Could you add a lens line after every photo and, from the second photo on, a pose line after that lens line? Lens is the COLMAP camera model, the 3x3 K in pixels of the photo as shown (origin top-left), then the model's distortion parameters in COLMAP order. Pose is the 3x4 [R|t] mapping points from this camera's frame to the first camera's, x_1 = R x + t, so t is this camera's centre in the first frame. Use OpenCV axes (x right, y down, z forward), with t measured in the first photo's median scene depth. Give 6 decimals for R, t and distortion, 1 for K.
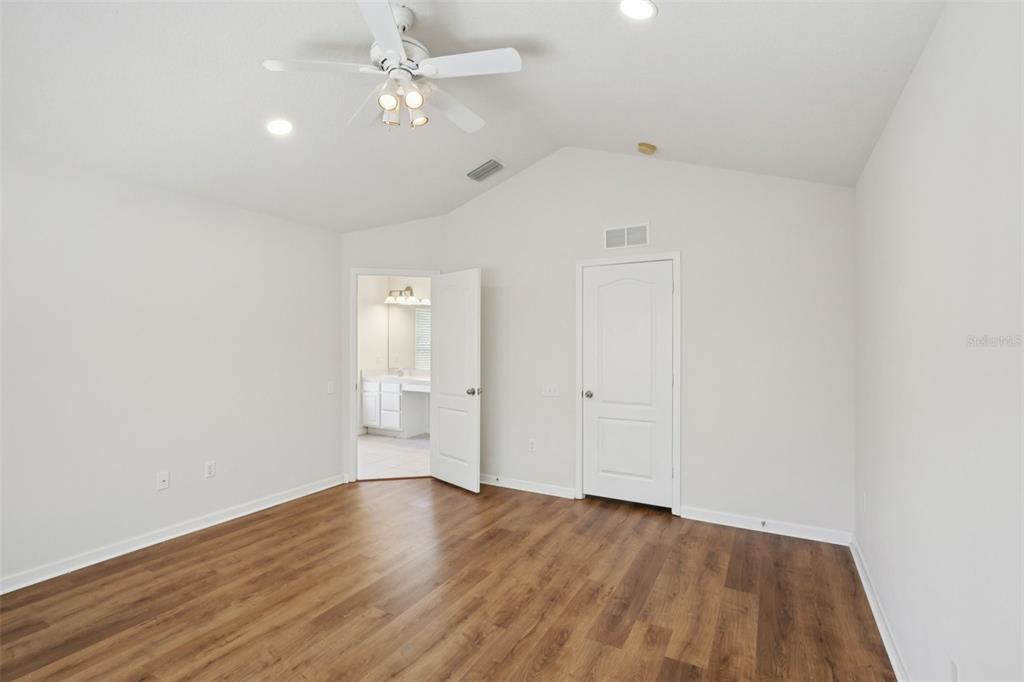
lens RADIAL K [[479.1, 0, 509.9], [0, 479.1, 340.1], [0, 0, 1]] dist [0.000040, 0.000117]
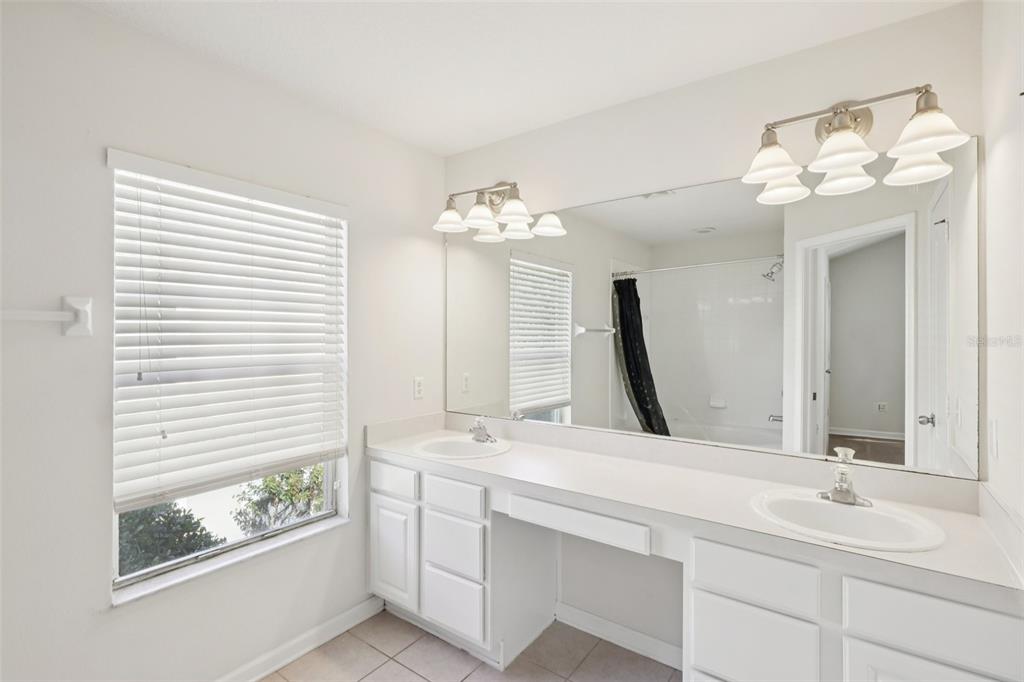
lens RADIAL K [[479.1, 0, 511.2], [0, 479.1, 340.4], [0, 0, 1]] dist [0.000040, 0.000117]
pose [[0.993180, 0.000802, -0.116588, -0.168442], [0.000670, 0.999921, 0.012584, -0.000518], [0.116589, -0.012576, 0.993101, 0.672156]]
